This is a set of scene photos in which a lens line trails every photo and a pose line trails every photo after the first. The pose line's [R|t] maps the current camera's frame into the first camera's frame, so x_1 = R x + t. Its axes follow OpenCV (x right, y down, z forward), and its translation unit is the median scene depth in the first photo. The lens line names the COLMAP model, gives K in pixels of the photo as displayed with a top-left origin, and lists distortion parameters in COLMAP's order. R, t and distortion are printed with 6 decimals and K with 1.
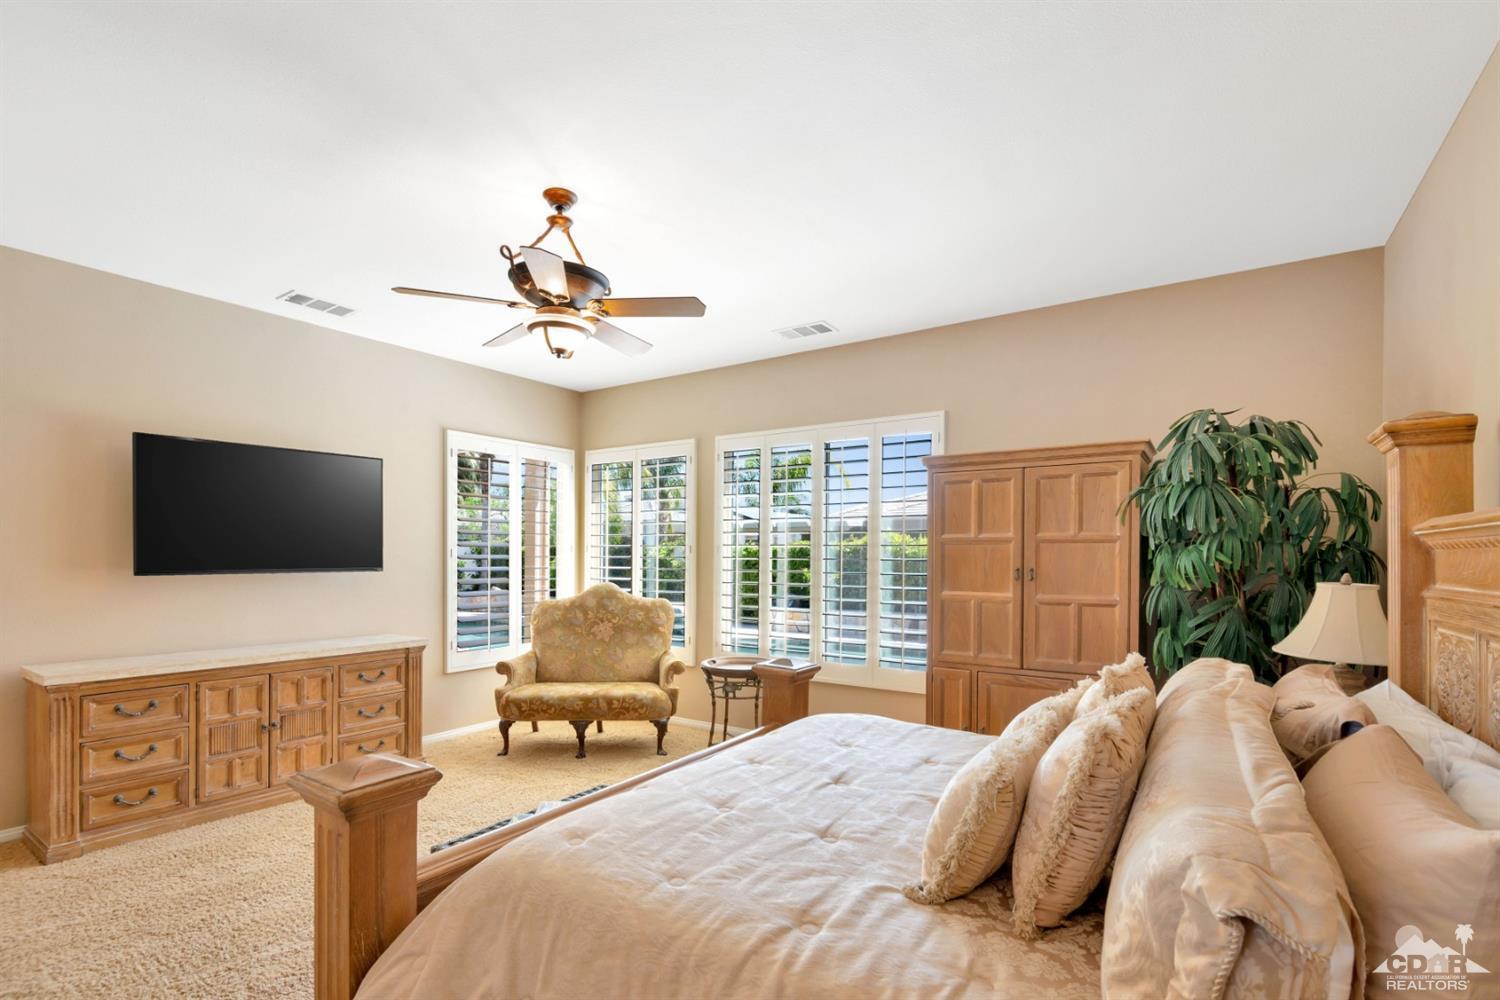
lens RADIAL K [[672.5, 0, 752.7], [0, 672.5, 559.6], [0, 0, 1]] dist [-0.000931, -0.000140]
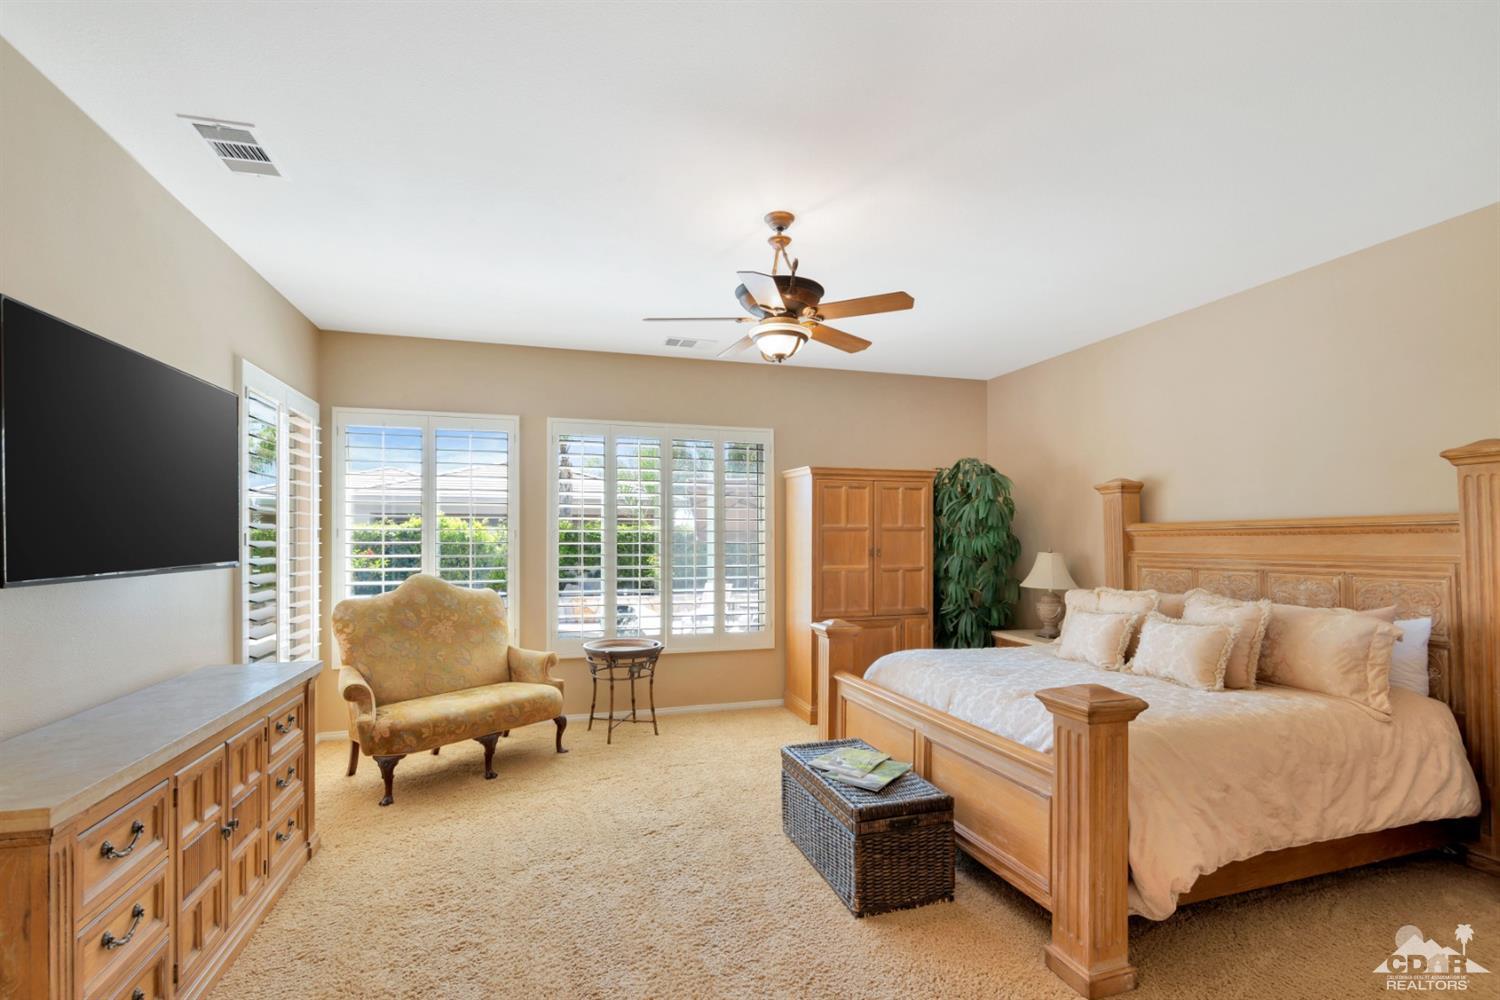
lens RADIAL K [[689.0, 0, 731.4], [0, 689.0, 533.4], [0, 0, 1]] dist [-0.010978, -0.000670]
pose [[0.639003, 0.002770, 0.769200, -0.758008], [0.008250, 0.999911, -0.010455, -0.004634], [-0.769160, 0.013026, 0.638923, 0.206817]]
